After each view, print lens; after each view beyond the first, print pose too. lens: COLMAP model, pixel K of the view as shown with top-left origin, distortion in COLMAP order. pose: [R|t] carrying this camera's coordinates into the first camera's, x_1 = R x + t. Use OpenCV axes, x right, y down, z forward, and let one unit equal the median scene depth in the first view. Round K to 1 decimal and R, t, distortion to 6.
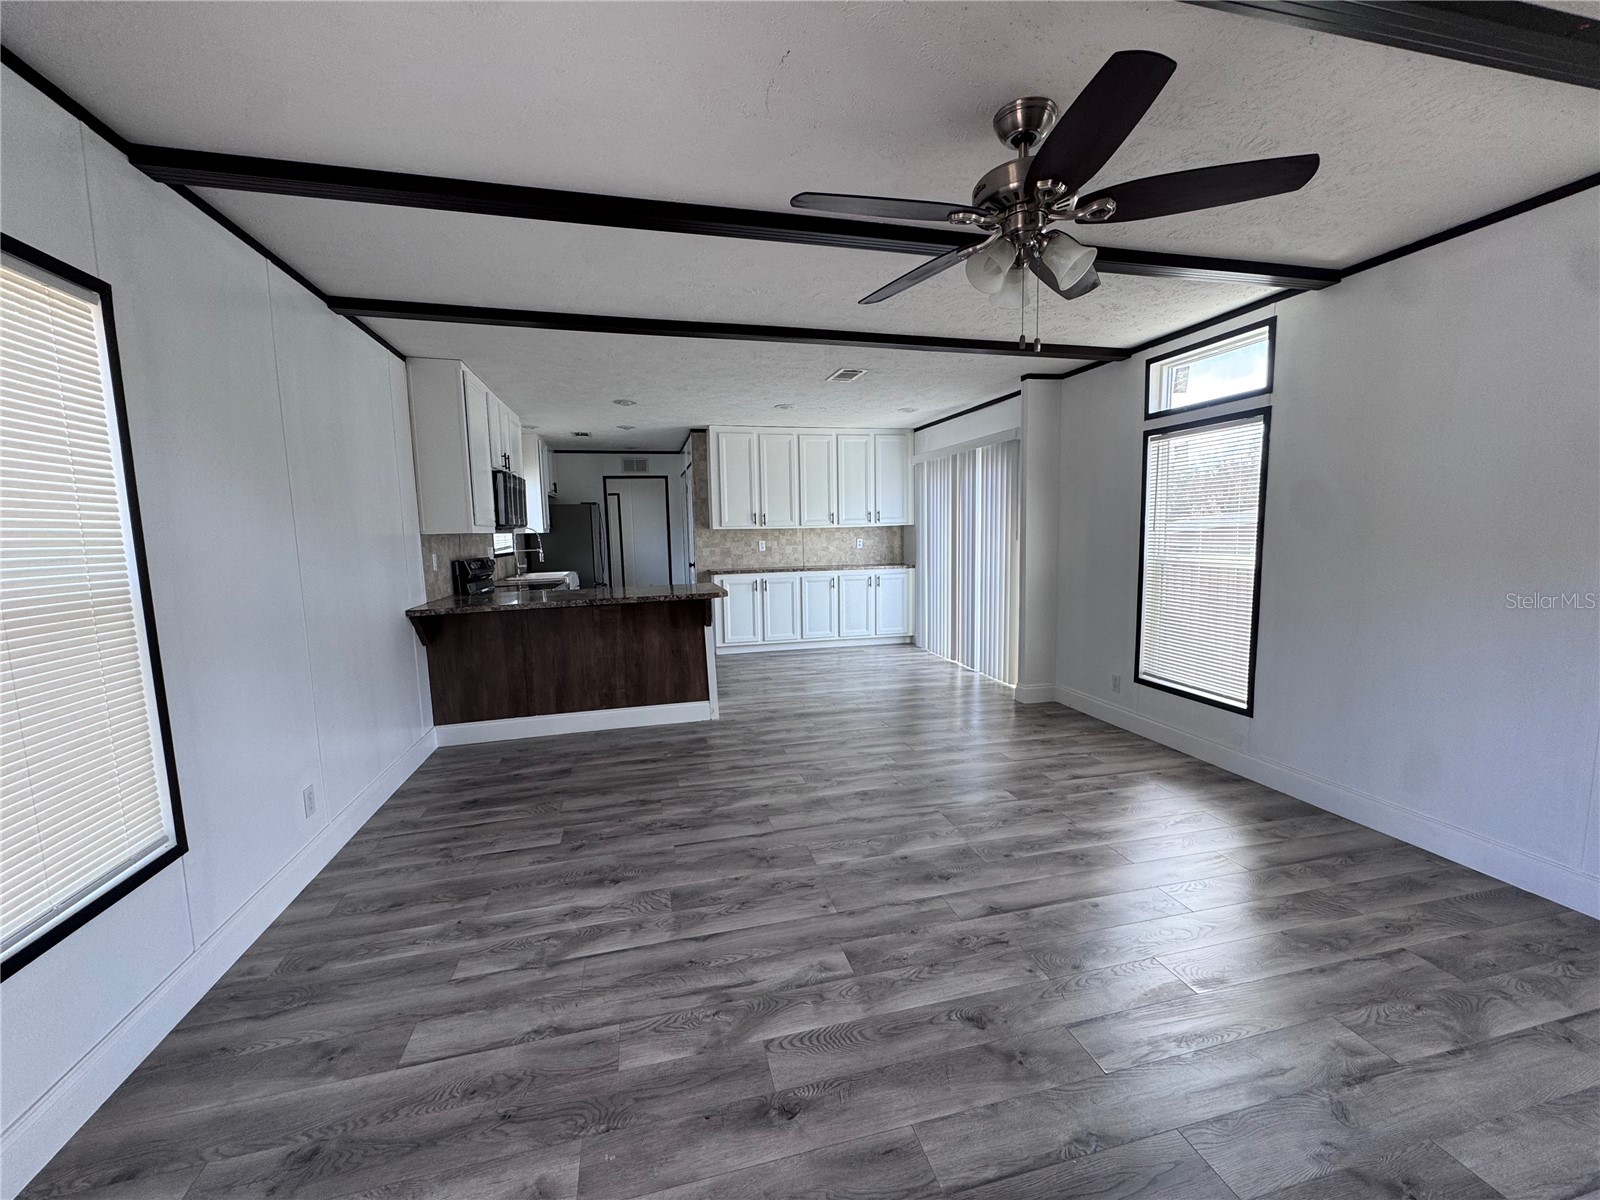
lens RADIAL K [[635.7, 0, 799.3], [0, 635.7, 601.0], [0, 0, 1]] dist [-0.004231, 0.000525]
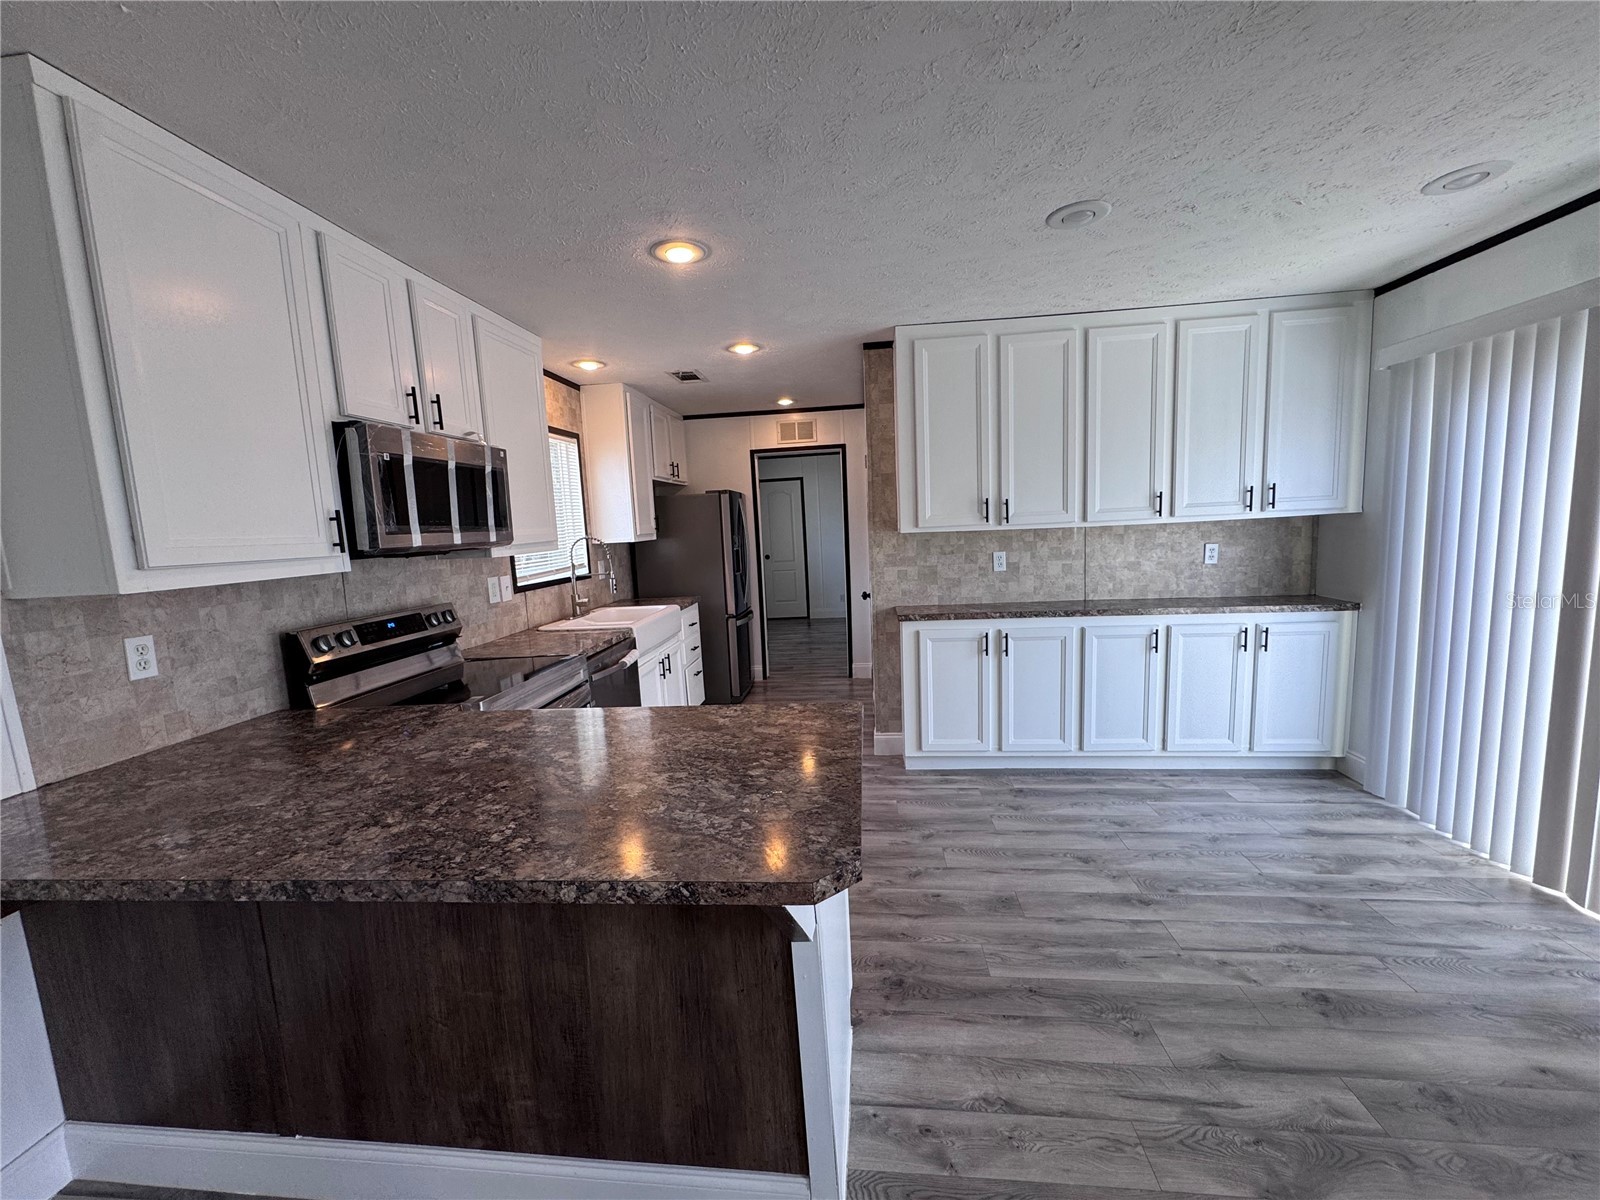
lens RADIAL K [[635.7, 0, 799.3], [0, 635.7, 601.0], [0, 0, 1]] dist [-0.004231, 0.000525]
pose [[0.939111, 0.019551, -0.343056, -0.062325], [-0.011618, 0.999616, 0.025163, -0.122122], [0.343416, -0.019645, 0.938978, 0.850293]]
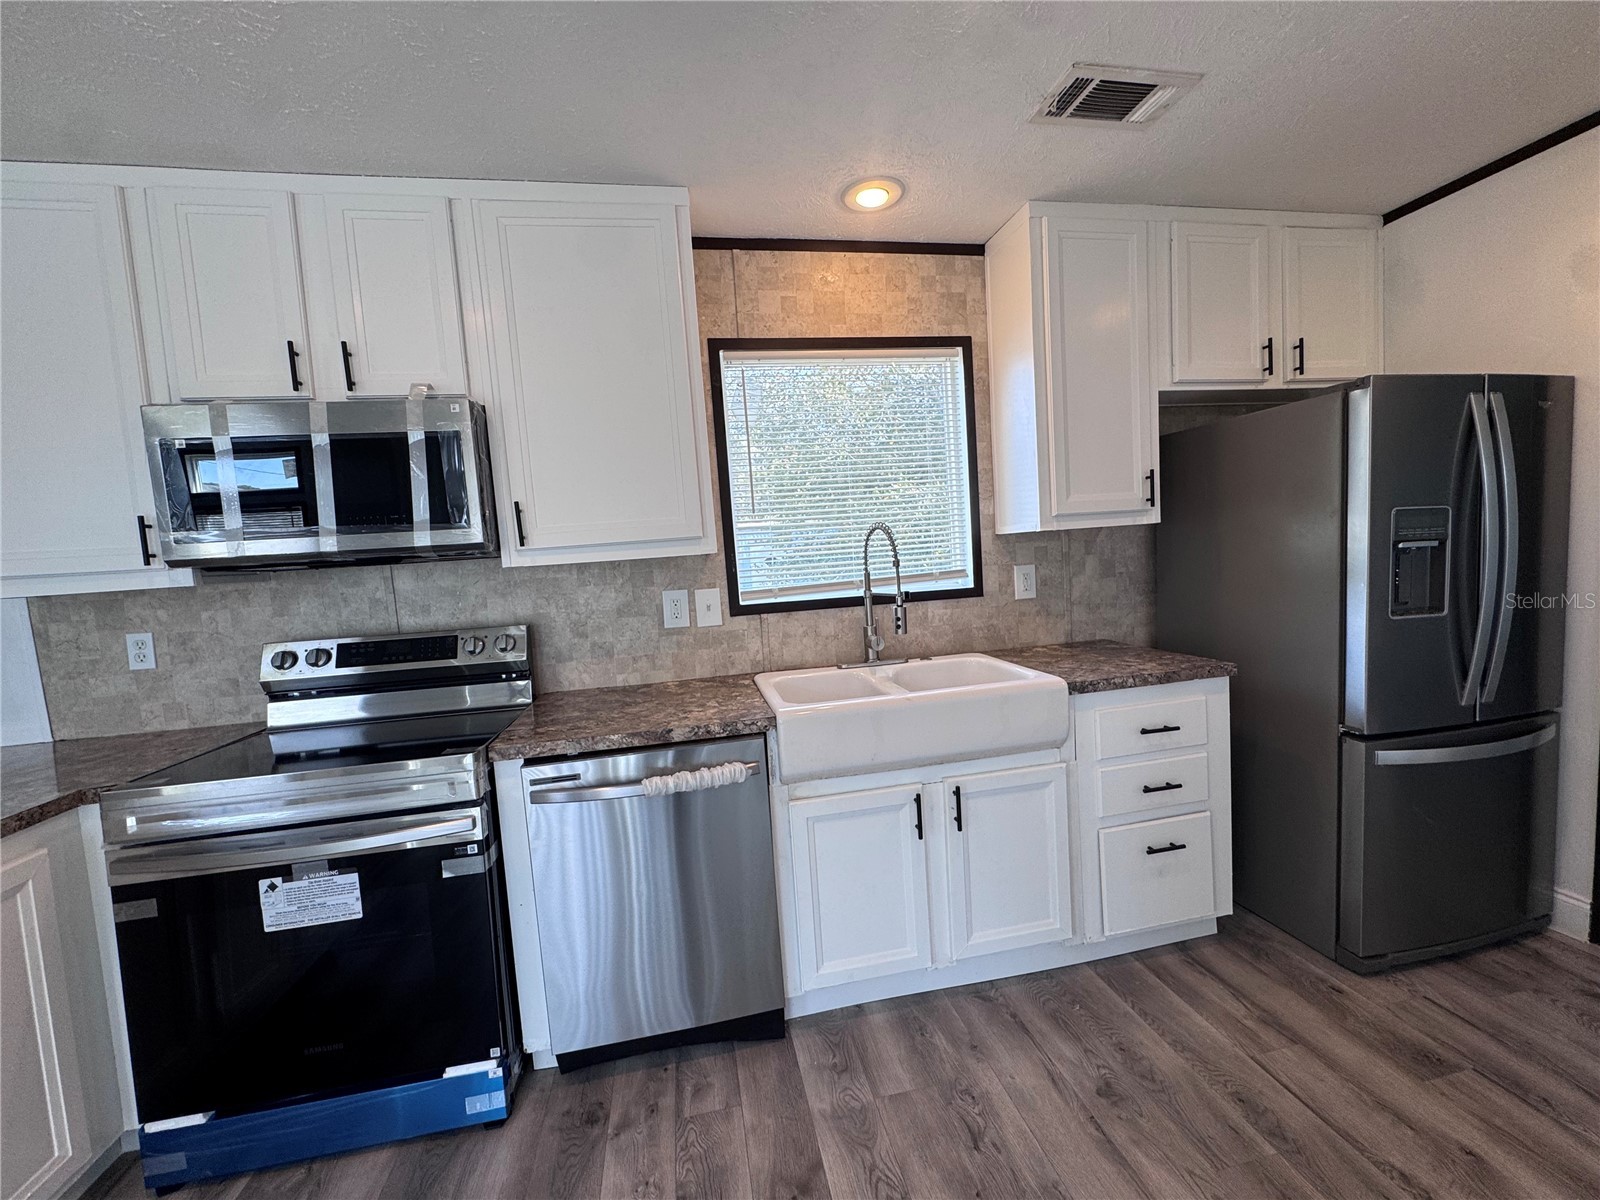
lens RADIAL K [[635.7, 0, 799.3], [0, 635.7, 601.0], [0, 0, 1]] dist [-0.004231, 0.000525]
pose [[-0.052423, 0.102091, -0.993393, -0.165872], [-0.047046, 0.993404, 0.104575, -0.183946], [0.997516, 0.052218, -0.047274, 1.644228]]
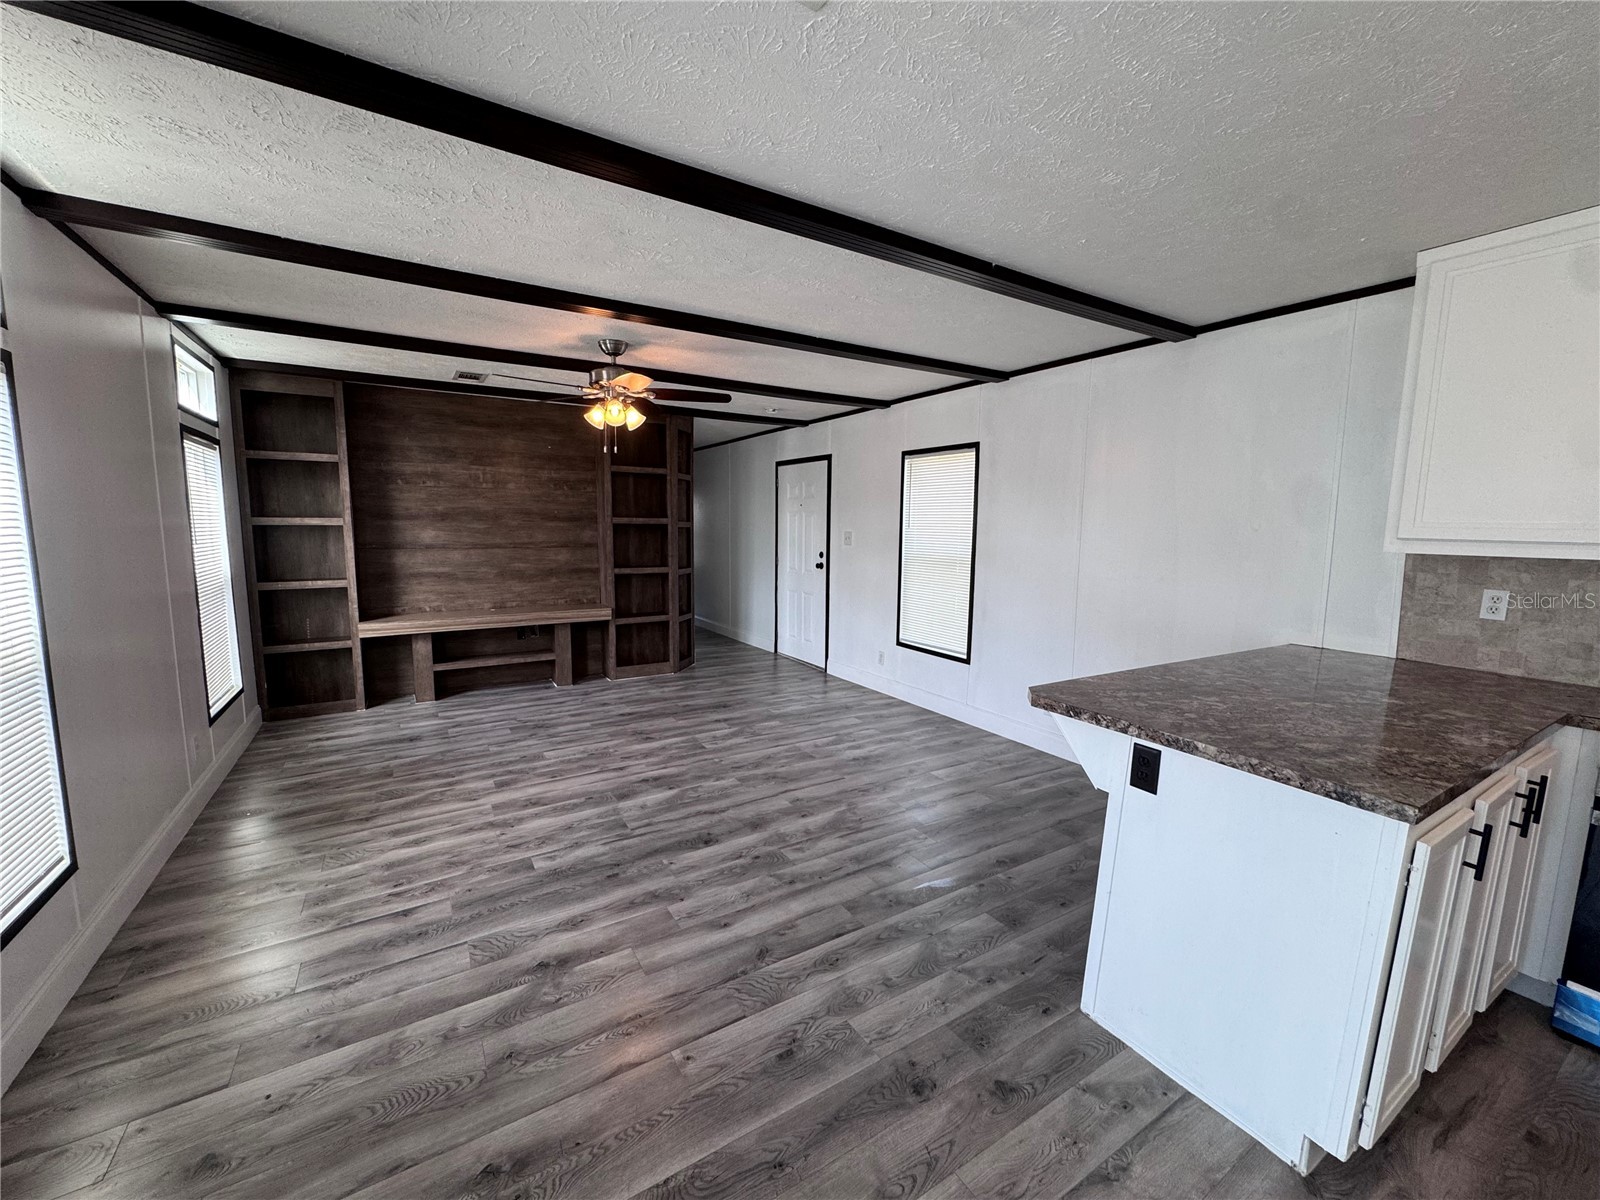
lens RADIAL K [[635.0, 0, 799.1], [0, 635.0, 601.9], [0, 0, 1]] dist [-0.003272, 0.000230]
pose [[-0.954660, 0.043902, -0.294443, 0.187566], [-0.026753, 0.972412, 0.231730, -0.193677], [0.296493, 0.229100, -0.927149, 1.468403]]
